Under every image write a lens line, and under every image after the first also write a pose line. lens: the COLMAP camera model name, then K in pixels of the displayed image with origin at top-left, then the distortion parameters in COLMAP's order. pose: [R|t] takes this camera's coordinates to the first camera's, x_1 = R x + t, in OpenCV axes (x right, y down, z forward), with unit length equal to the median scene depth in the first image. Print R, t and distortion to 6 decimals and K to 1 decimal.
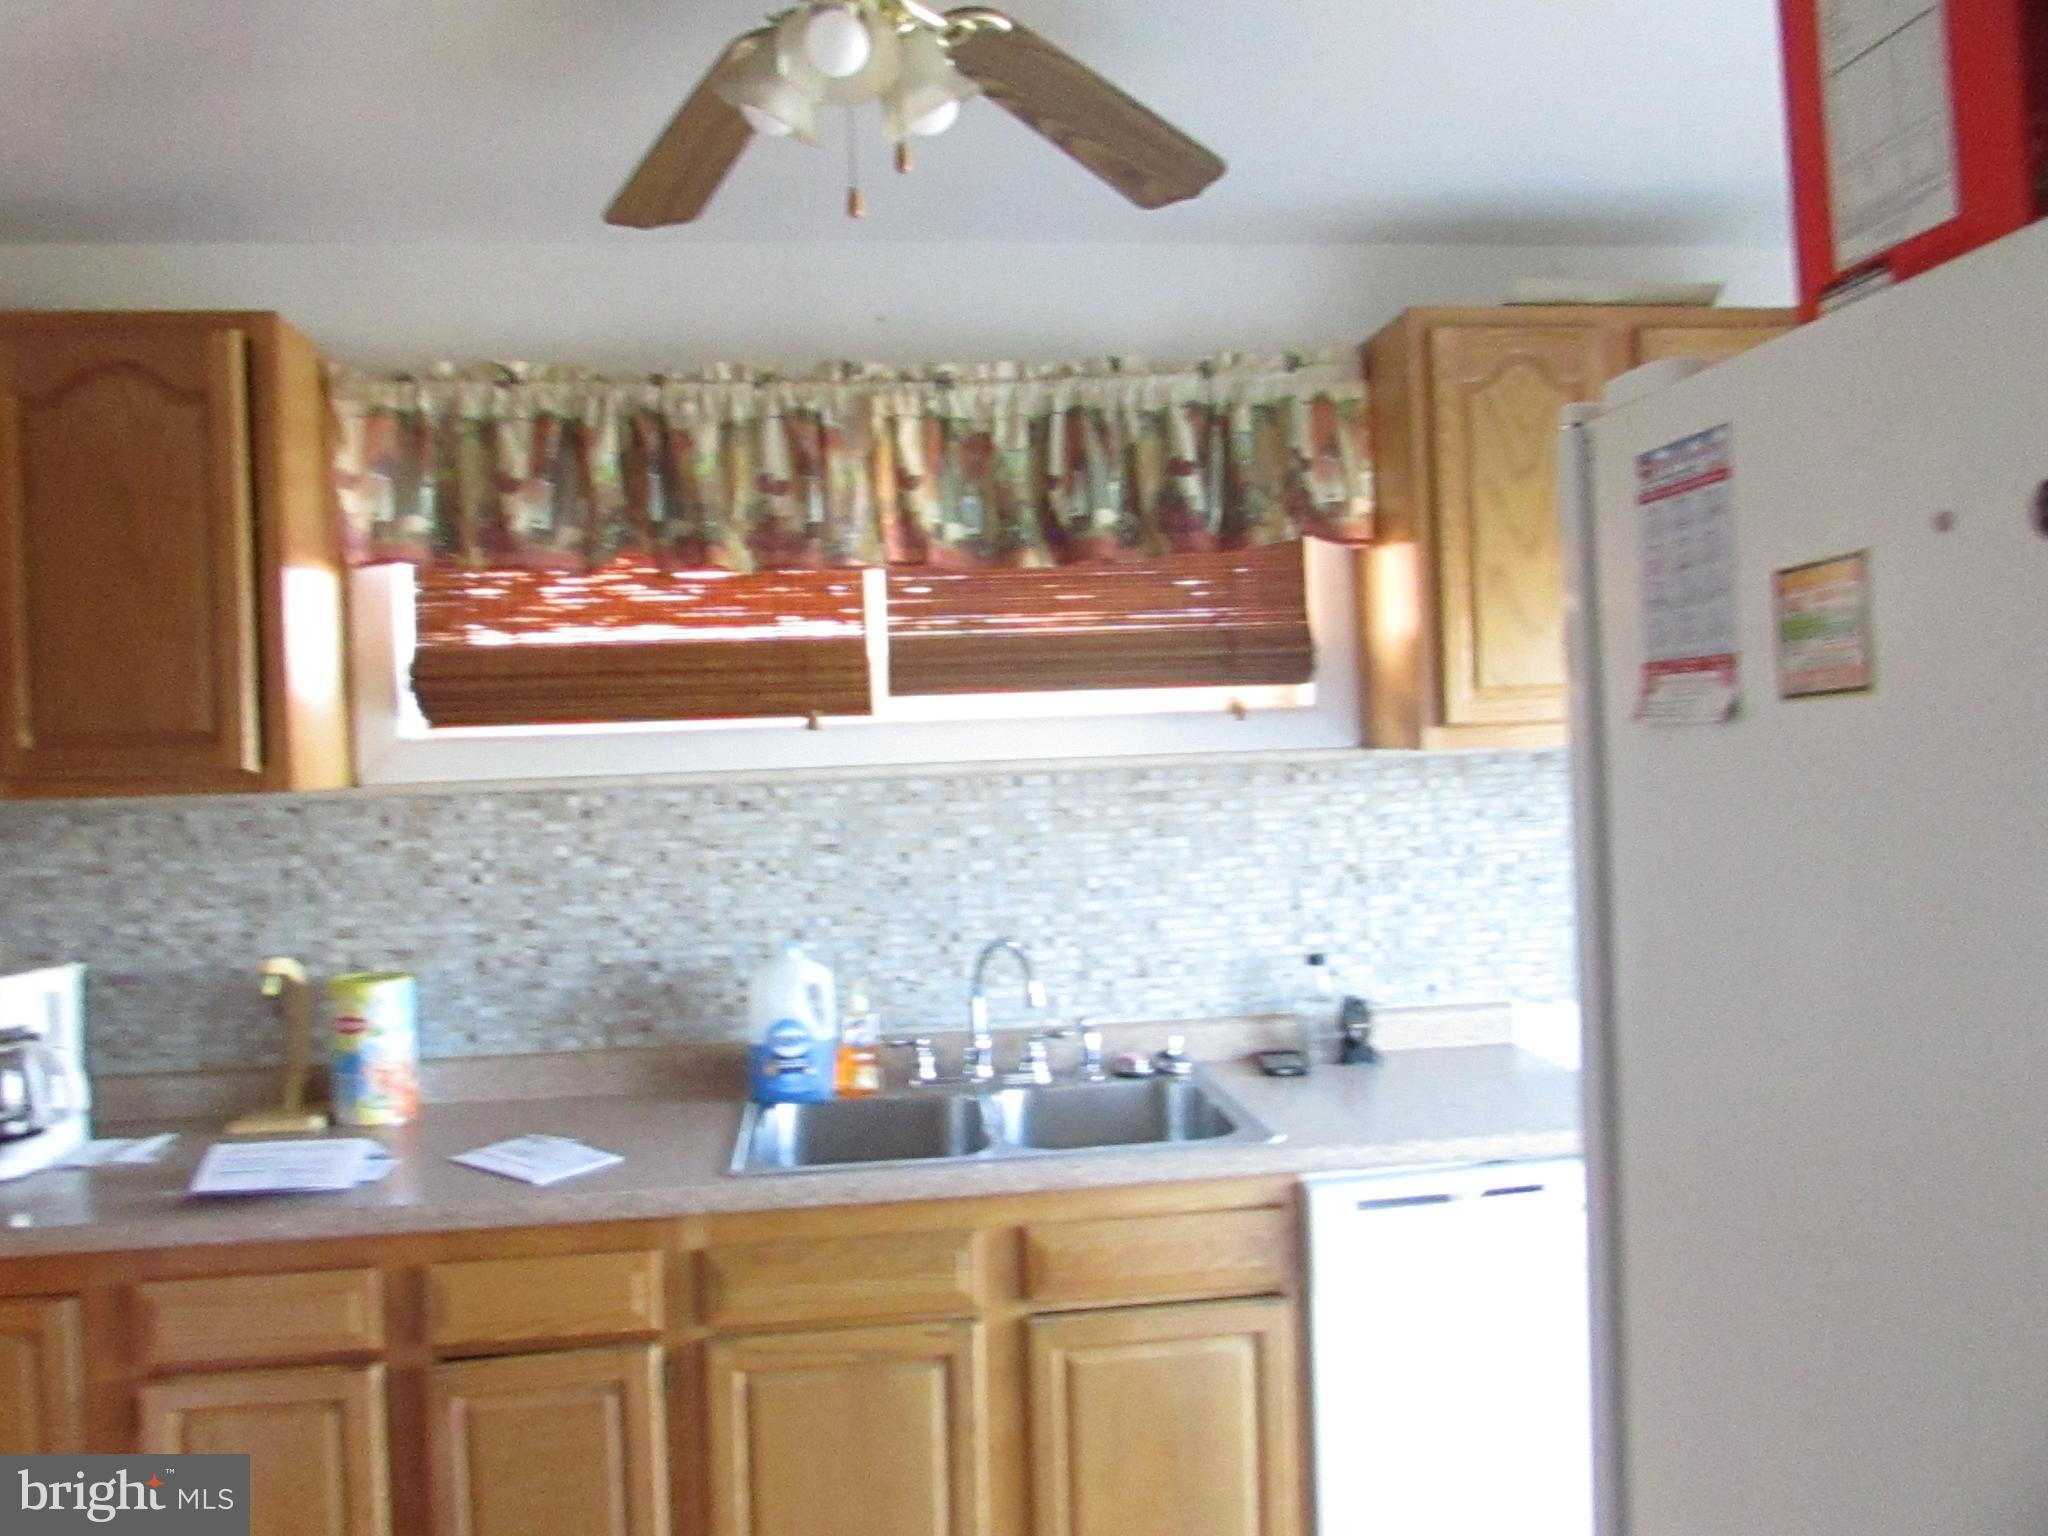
lens RADIAL K [[1444.5, 0, 1017.1], [0, 1444.5, 767.1], [0, 0, 1]] dist [-0.044405, 0.022899]
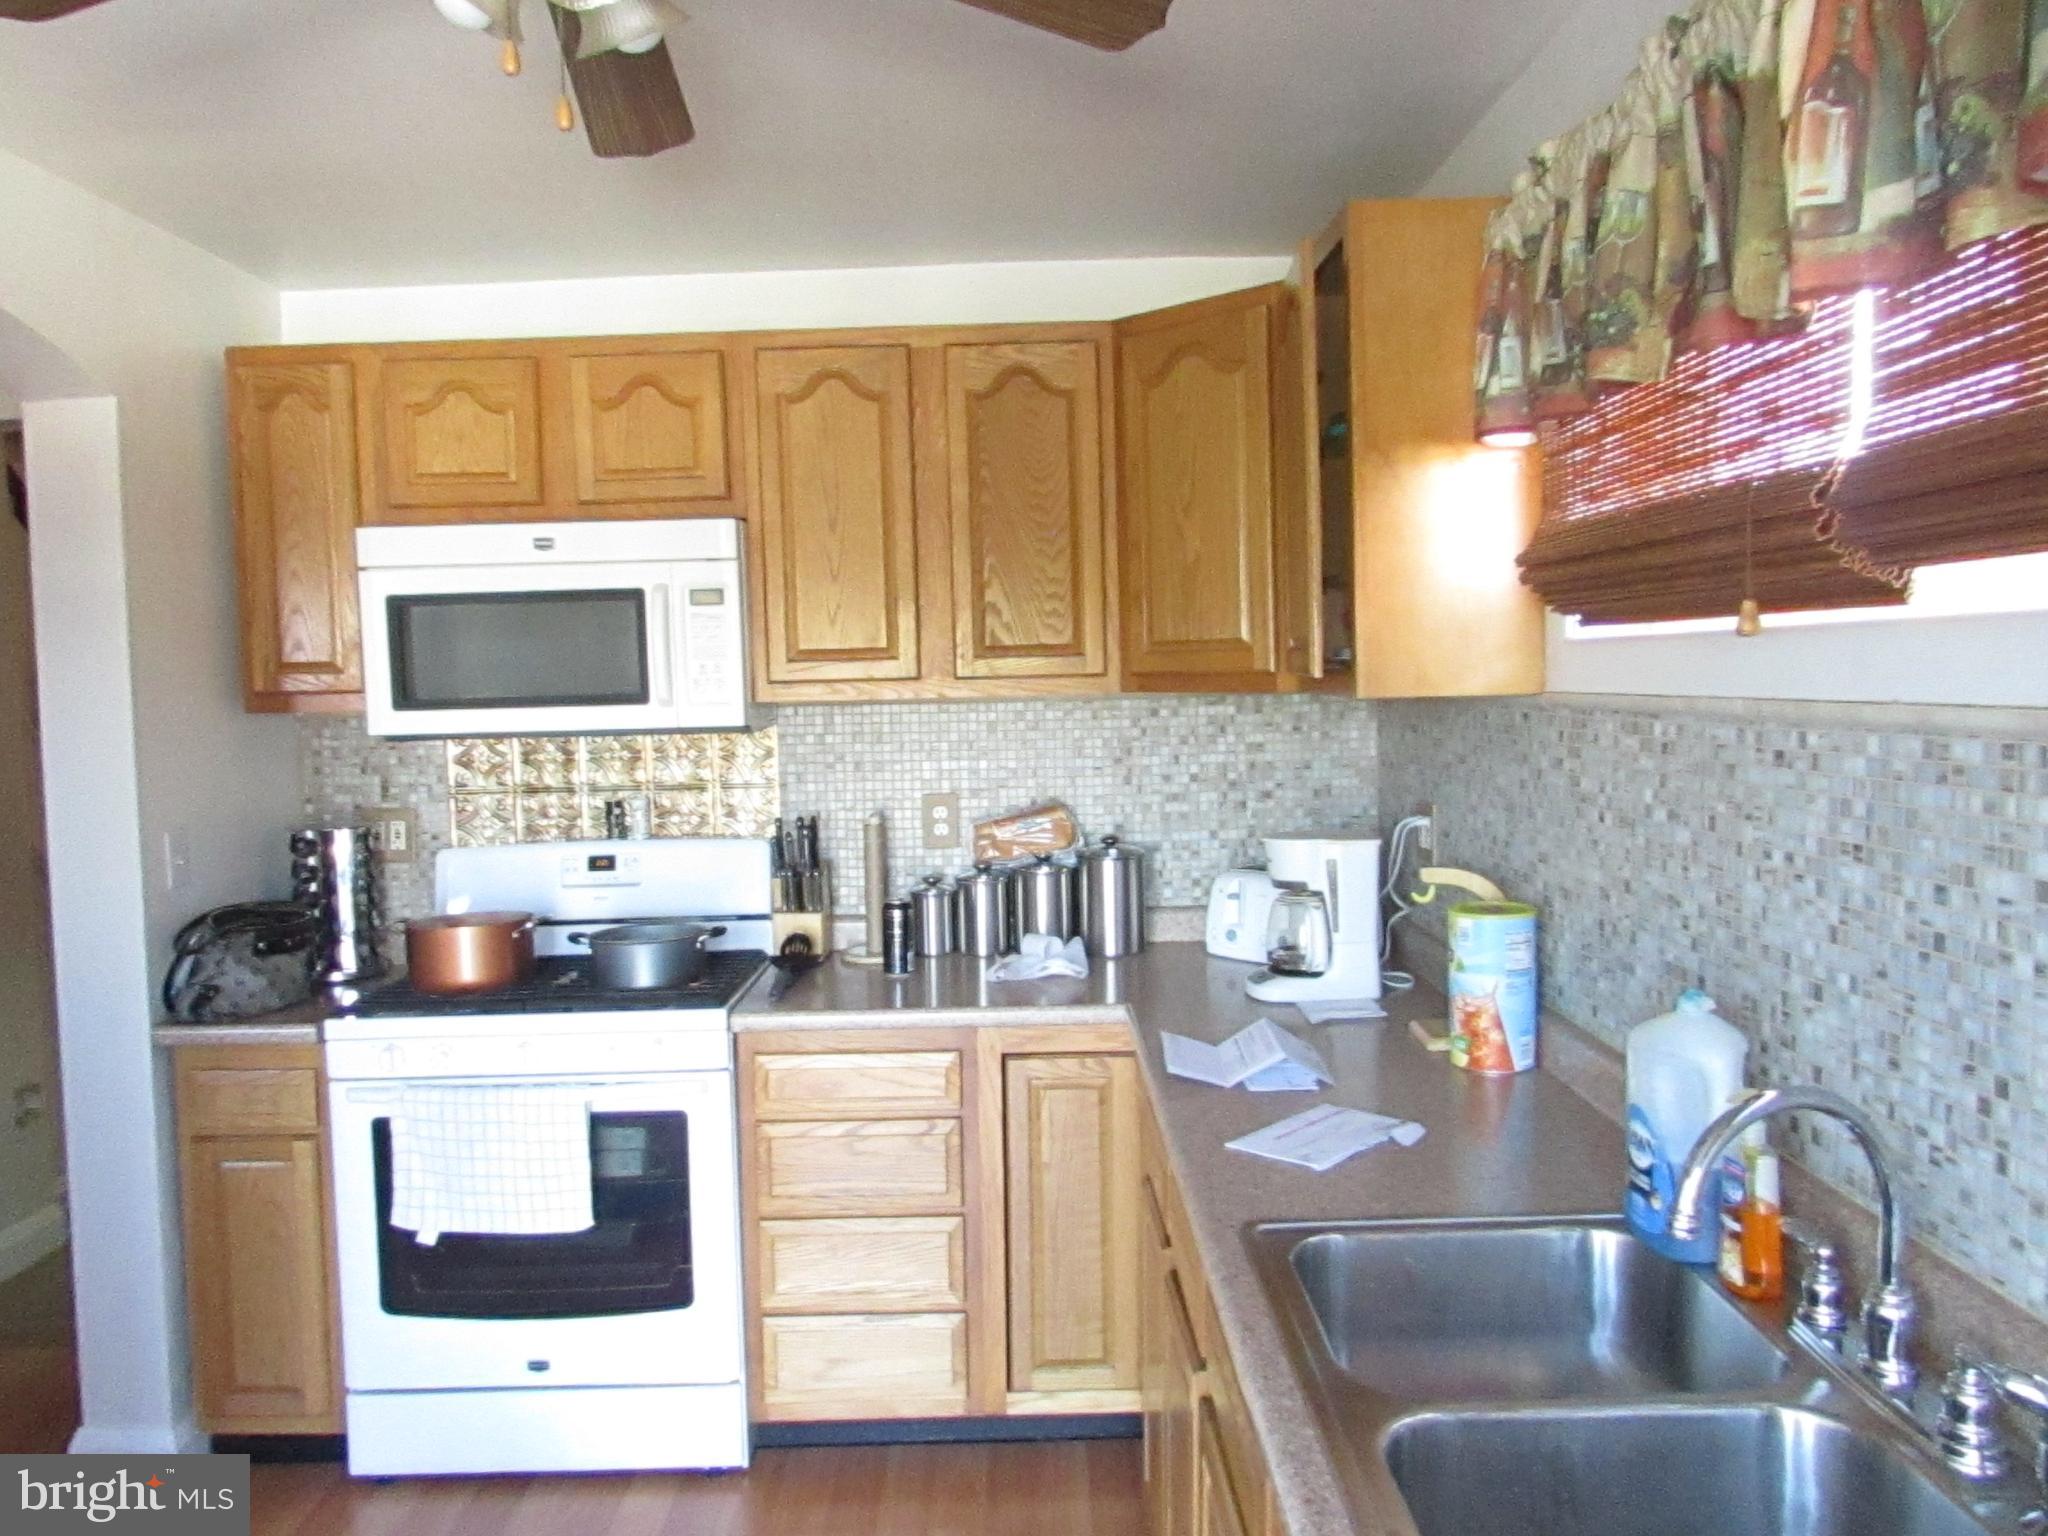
lens RADIAL K [[1444.5, 0, 1021.1], [0, 1444.5, 757.1], [0, 0, 1]] dist [-0.044405, 0.022899]
pose [[-0.113790, 0.095705, -0.988884, 0.431032], [0.016135, 0.995396, 0.094479, -0.034493], [0.993374, -0.005205, -0.114810, 0.749311]]
